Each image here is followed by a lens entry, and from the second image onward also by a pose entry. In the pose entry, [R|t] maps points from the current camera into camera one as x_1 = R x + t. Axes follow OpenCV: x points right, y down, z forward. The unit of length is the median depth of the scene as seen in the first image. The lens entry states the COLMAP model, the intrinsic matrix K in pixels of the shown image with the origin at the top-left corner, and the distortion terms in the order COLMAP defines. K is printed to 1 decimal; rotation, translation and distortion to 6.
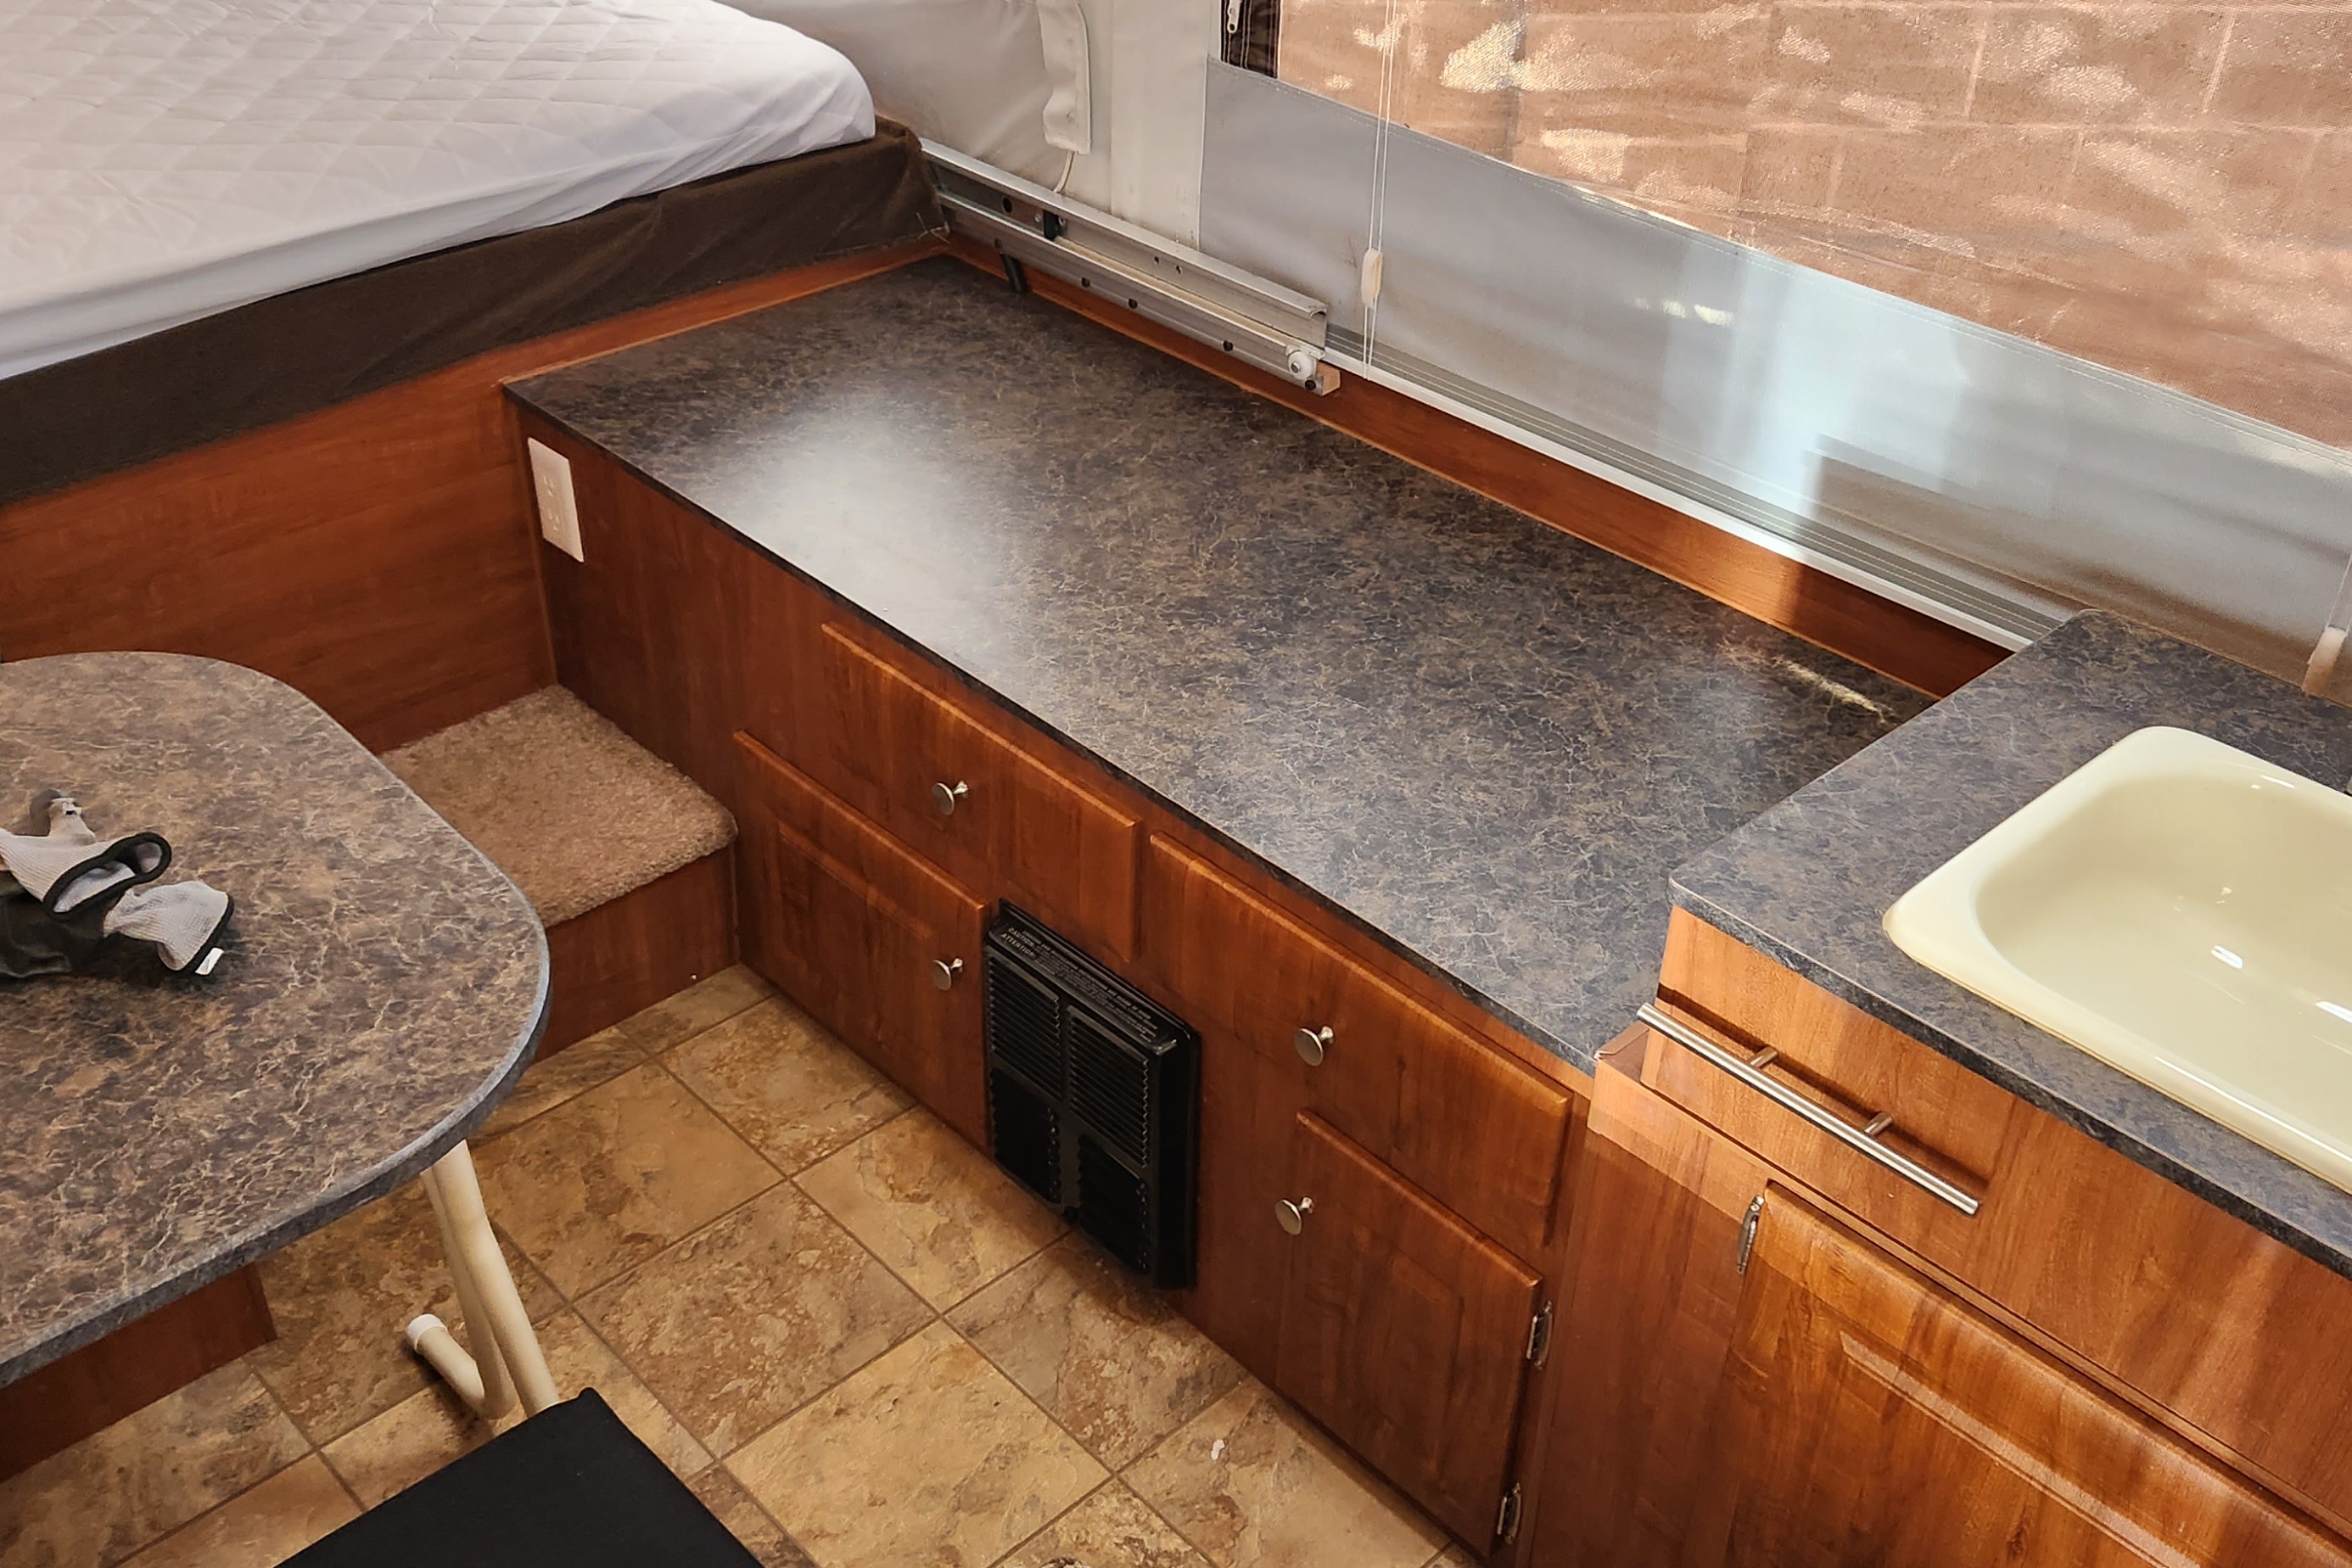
lens RADIAL K [[2276.9, 0, 1176.0], [0, 2276.9, 784.0], [0, 0, 1]] dist [0.063789, 0.008243]
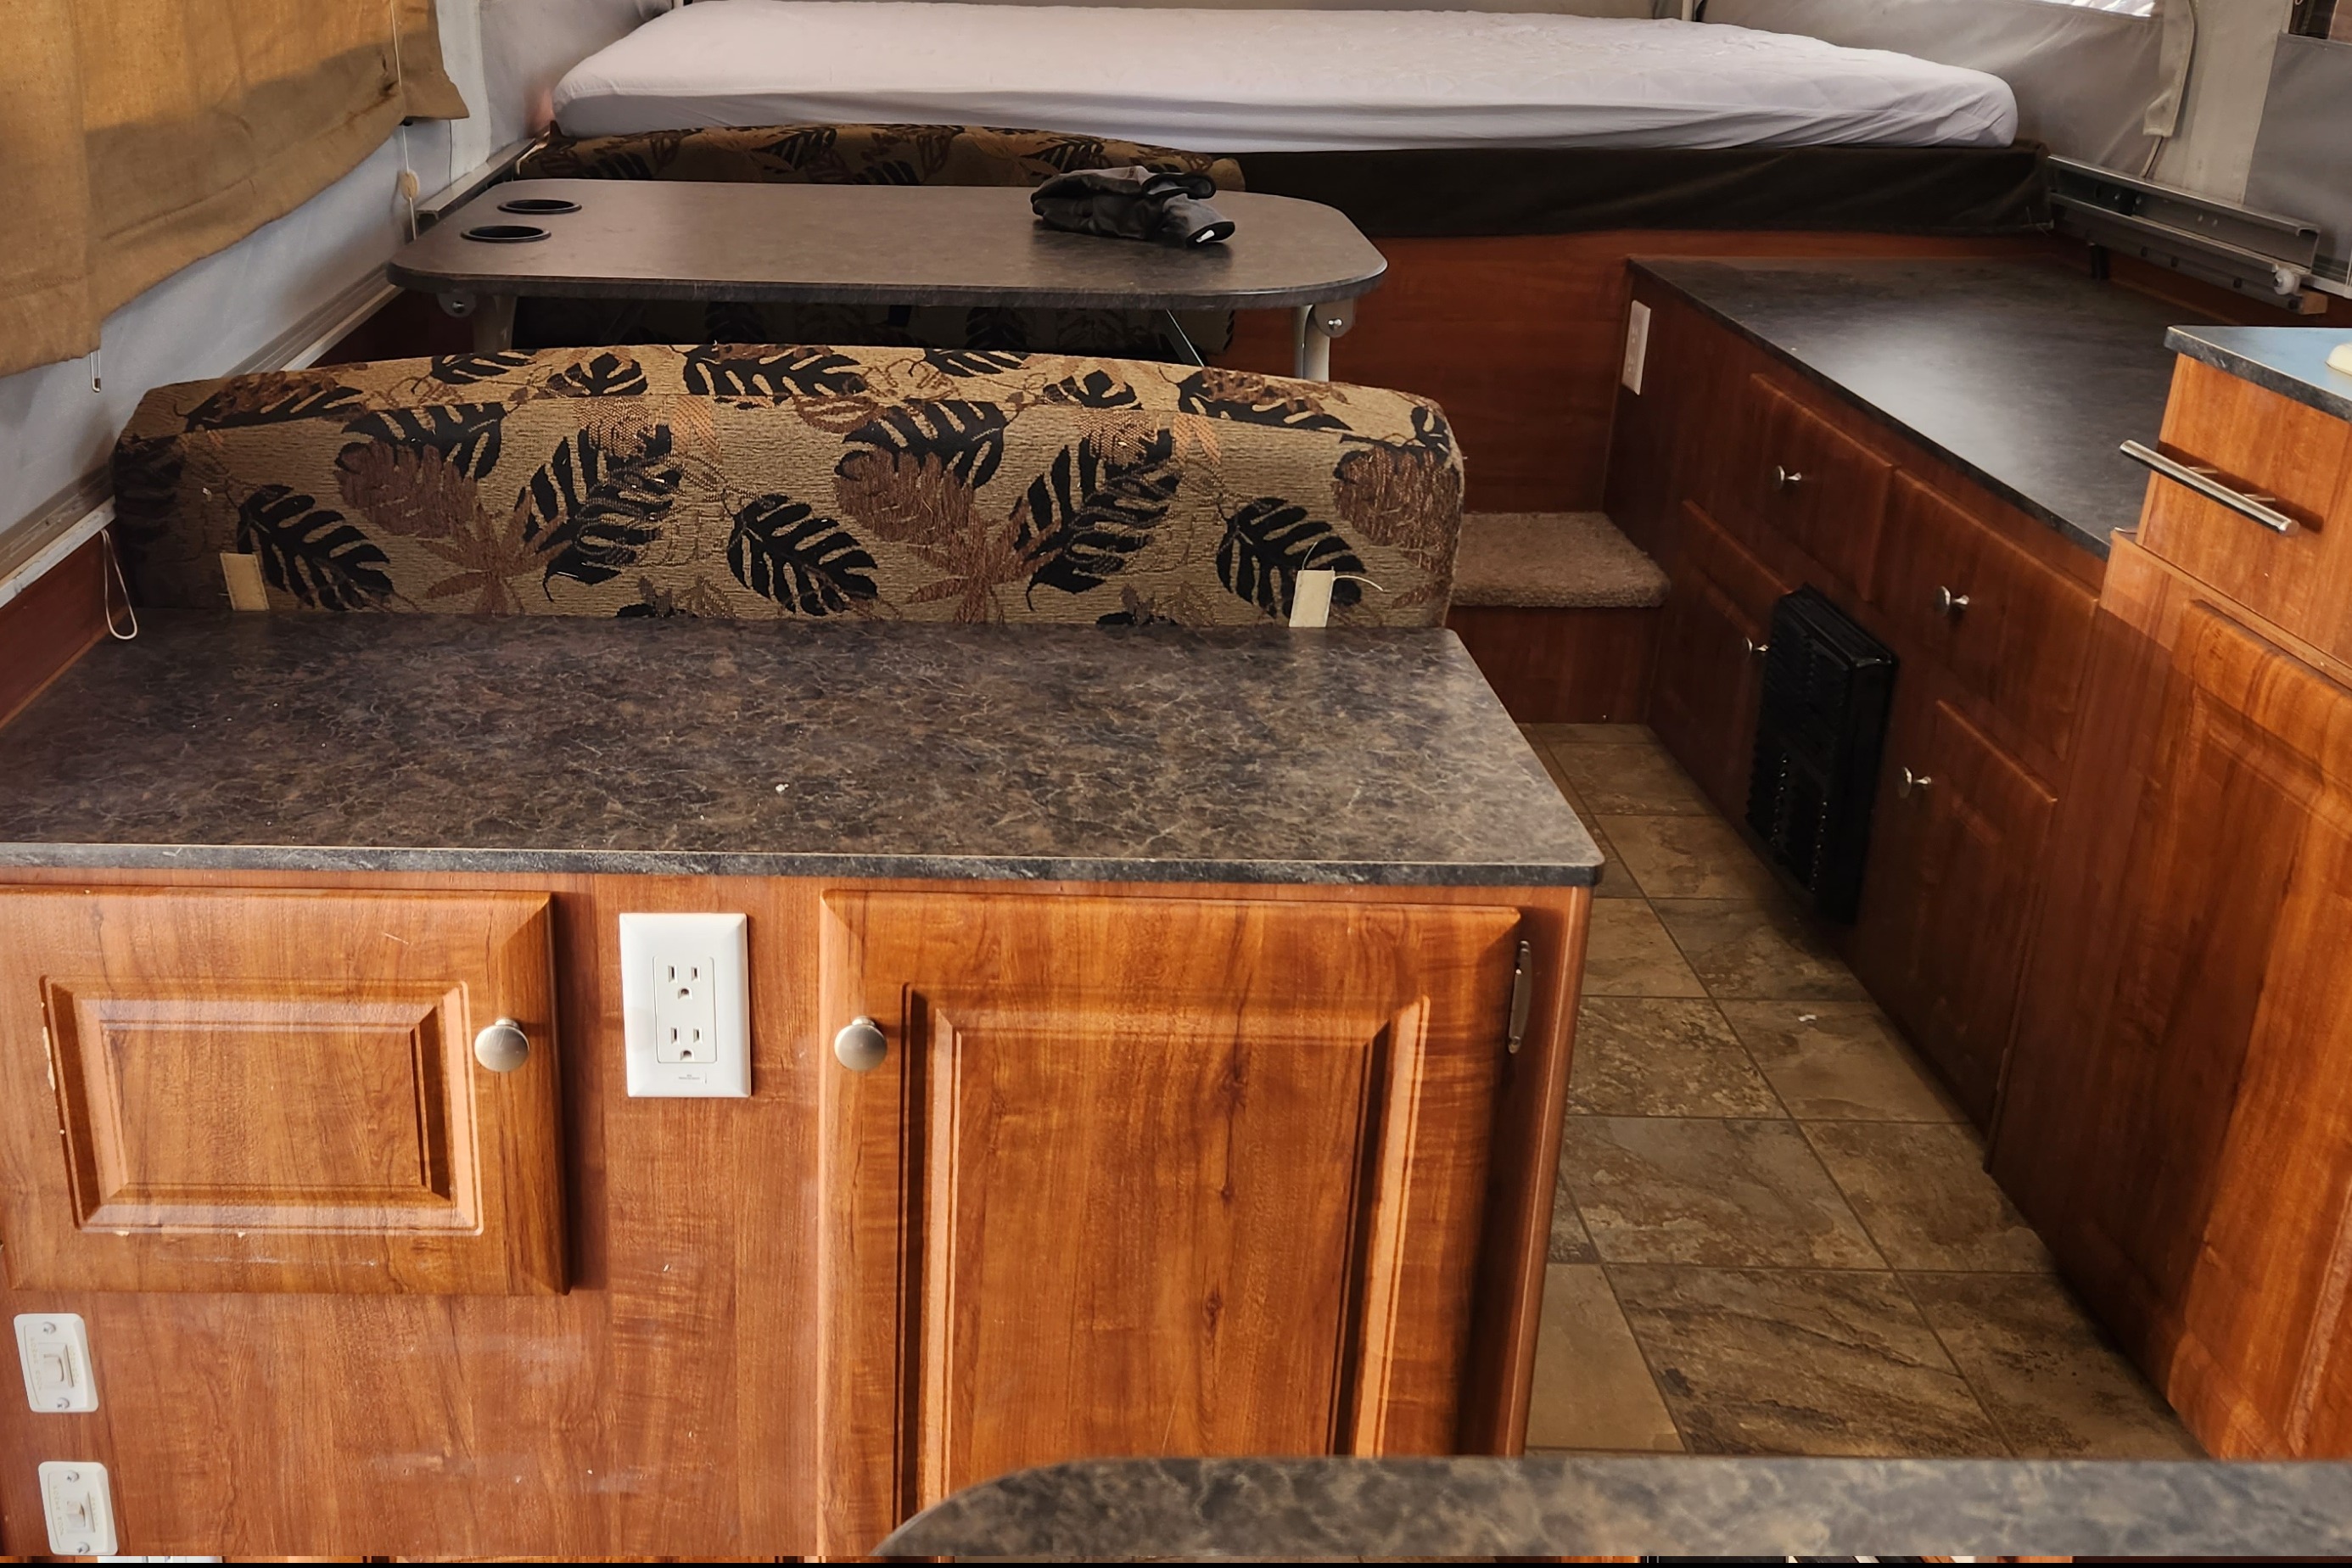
lens RADIAL K [[2248.1, 0, 950.8], [0, 2248.1, 748.8], [0, 0, 1]] dist [0.094841, -0.096923]
pose [[0.726386, 0.242949, -0.642915, 0.390344], [-0.384851, 0.918811, -0.087611, 0.407773], [0.569432, 0.311066, 0.760911, -0.174338]]
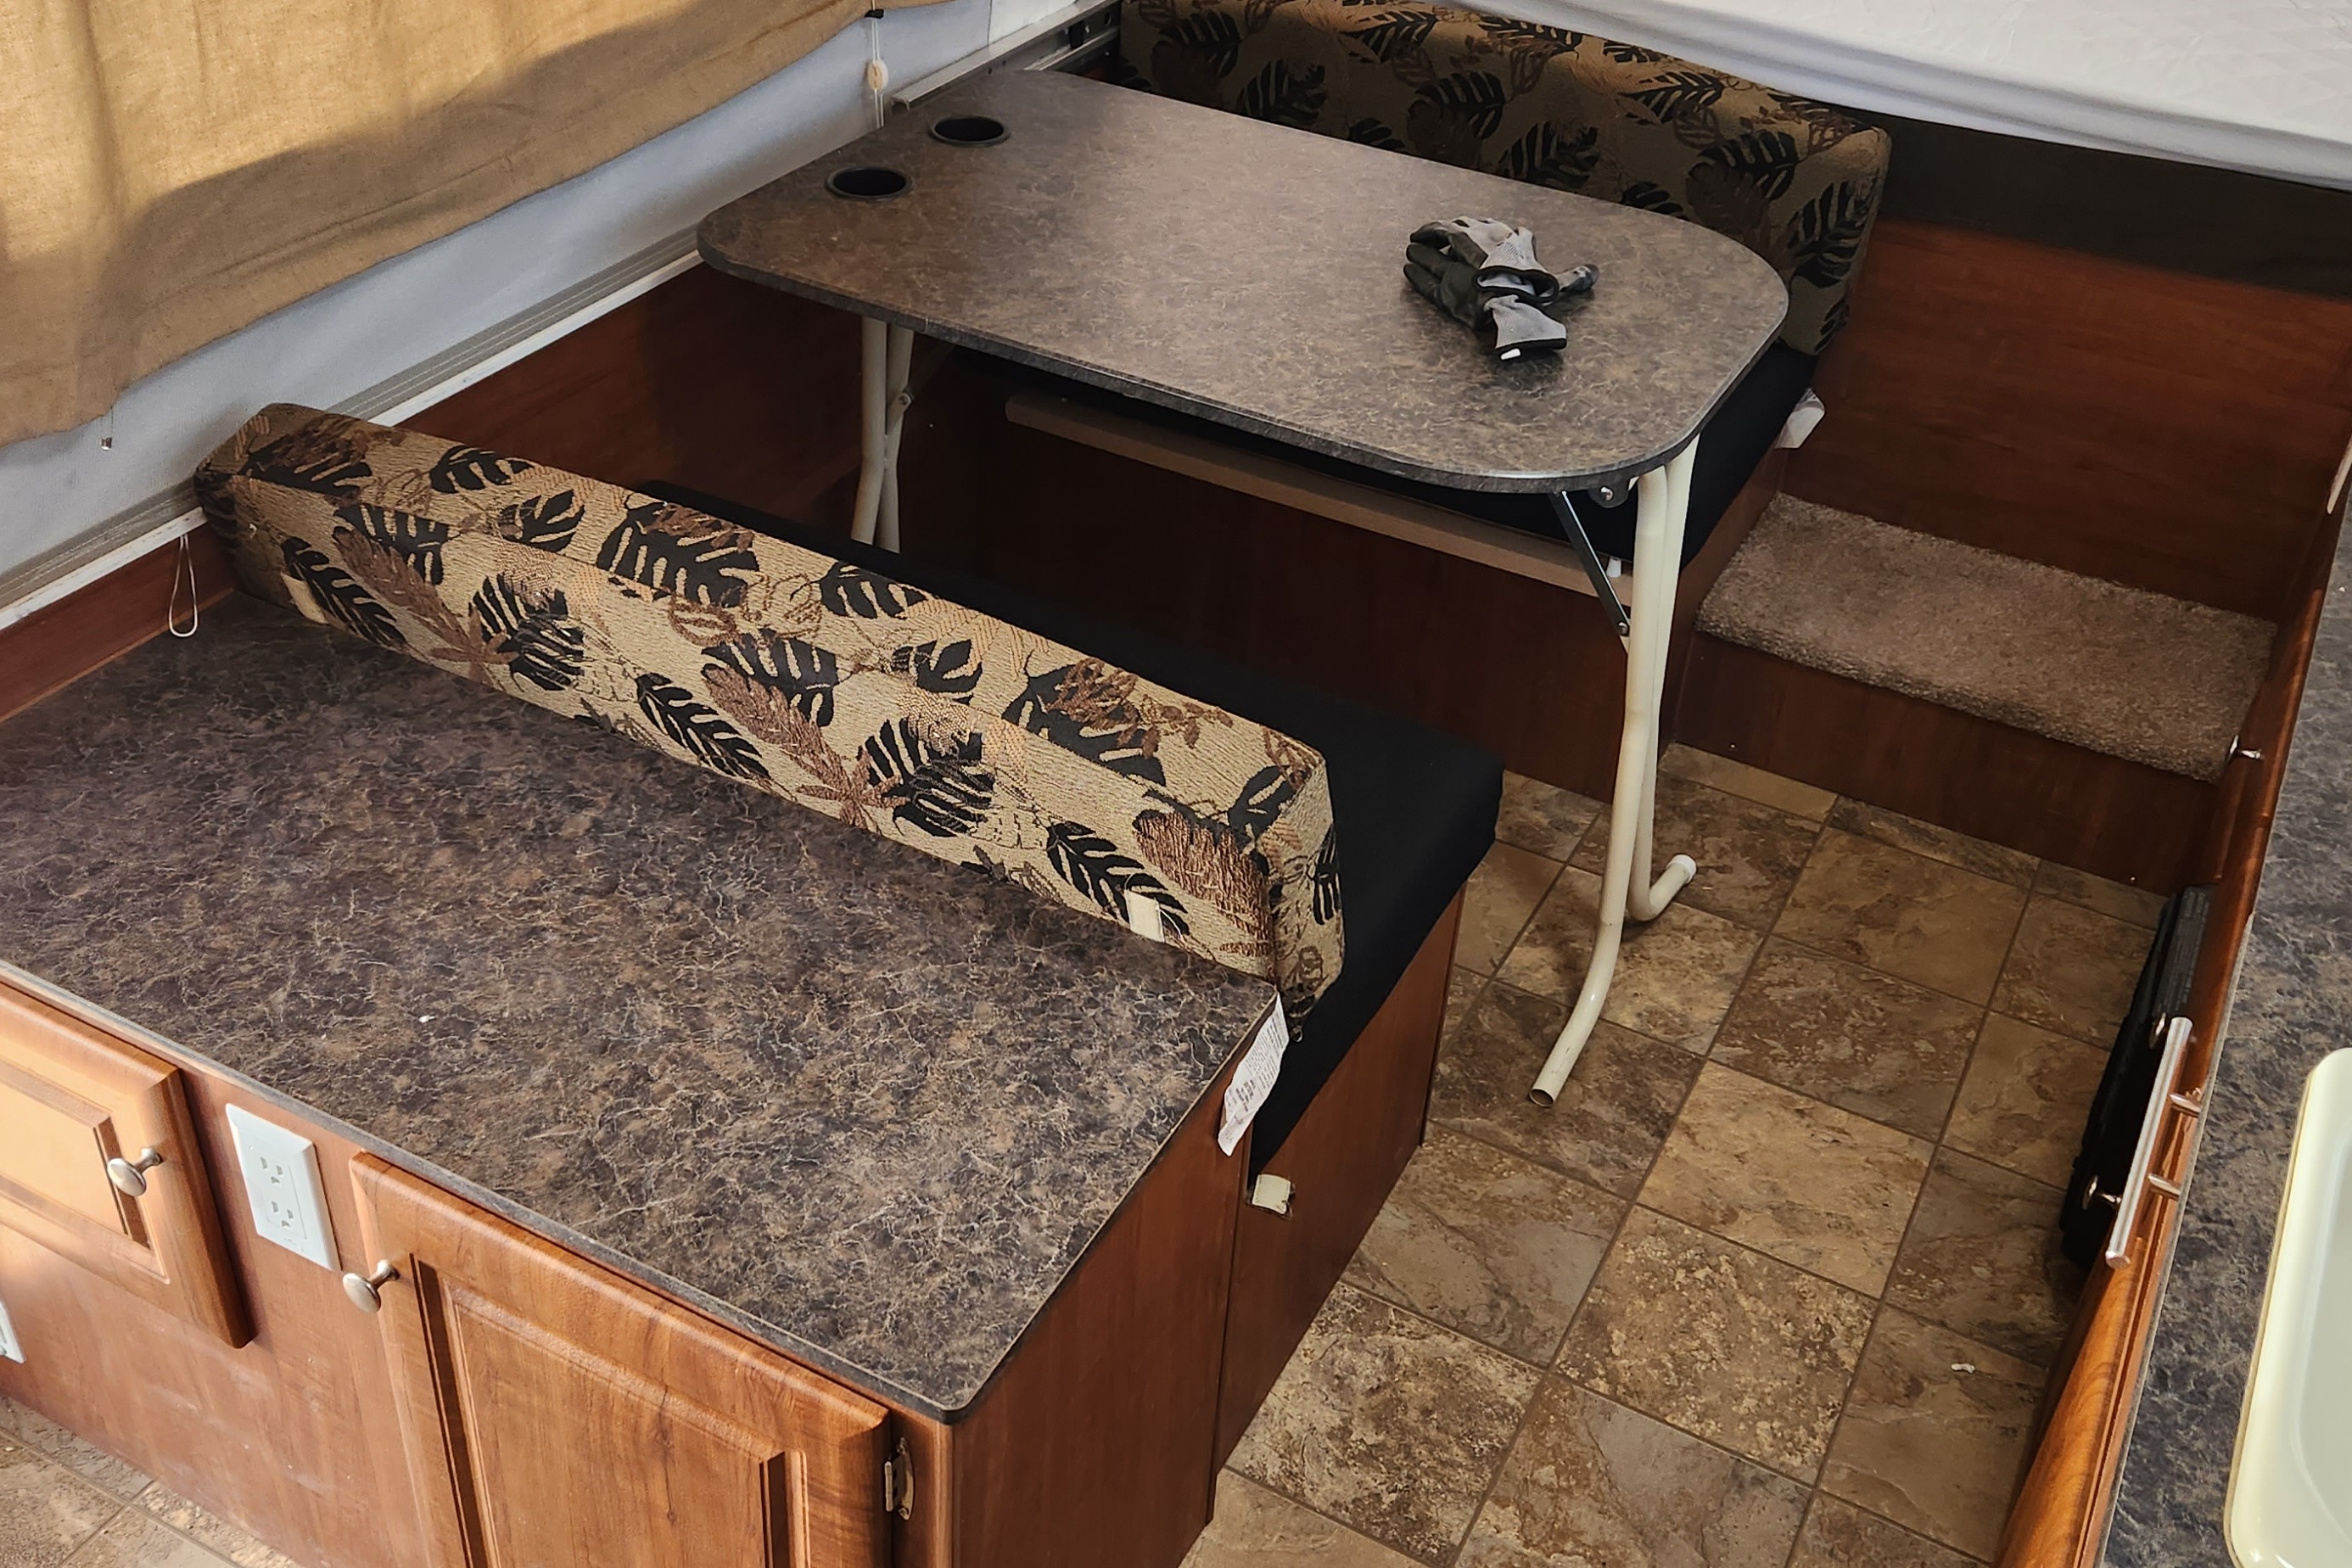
lens RADIAL K [[2276.9, 0, 1176.0], [0, 2276.9, 784.0], [0, 0, 1]] dist [0.063789, 0.008243]
pose [[0.325842, 0.550248, -0.768800, 0.527083], [-0.570923, 0.762688, 0.303898, -0.025668], [0.753574, 0.339903, 0.562665, 0.042249]]
